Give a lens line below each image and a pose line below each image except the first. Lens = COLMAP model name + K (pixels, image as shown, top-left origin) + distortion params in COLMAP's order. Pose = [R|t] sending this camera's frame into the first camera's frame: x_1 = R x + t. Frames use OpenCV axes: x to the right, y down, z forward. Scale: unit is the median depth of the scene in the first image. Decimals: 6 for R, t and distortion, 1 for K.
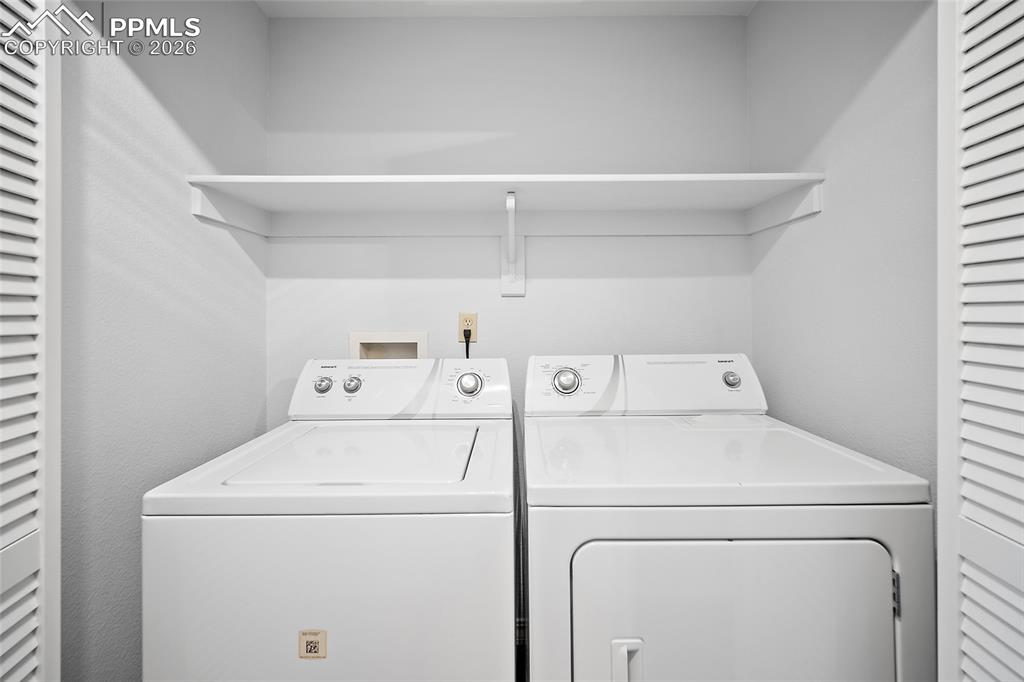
lens RADIAL K [[415.5, 0, 536.4], [0, 415.5, 305.5], [0, 0, 1]] dist [0.001943, 0.000344]
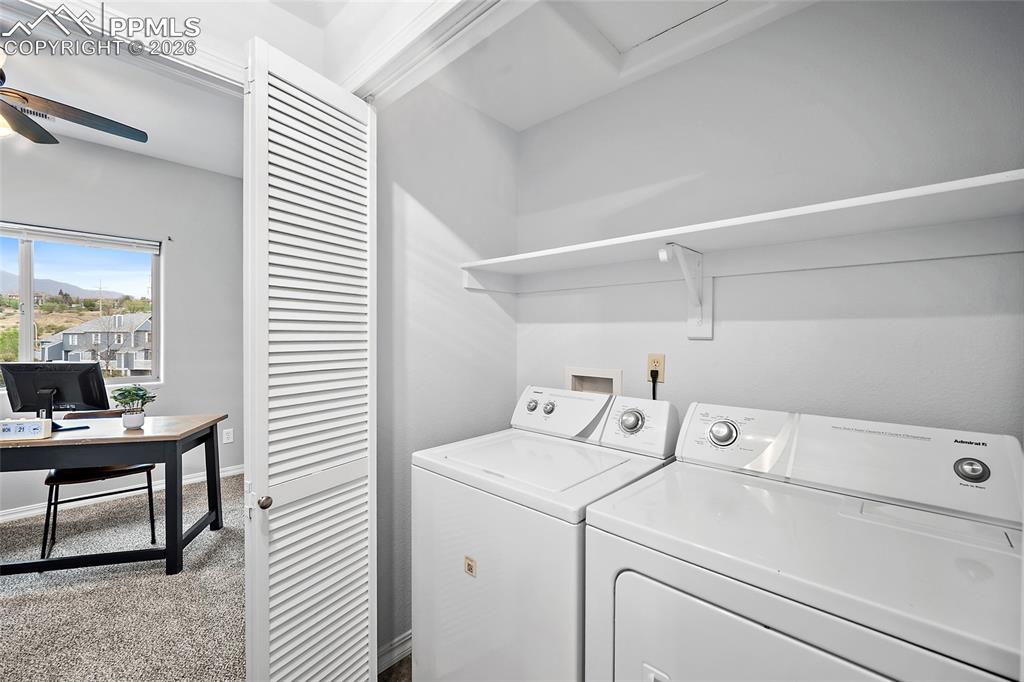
lens RADIAL K [[415.5, 0, 512.8], [0, 415.5, 337.6], [0, 0, 1]] dist [0.001943, 0.000344]
pose [[0.737176, 0.011822, -0.675597, 0.350731], [-0.000965, 0.999864, 0.016443, -0.052339], [0.675700, -0.011469, 0.737088, -0.034018]]
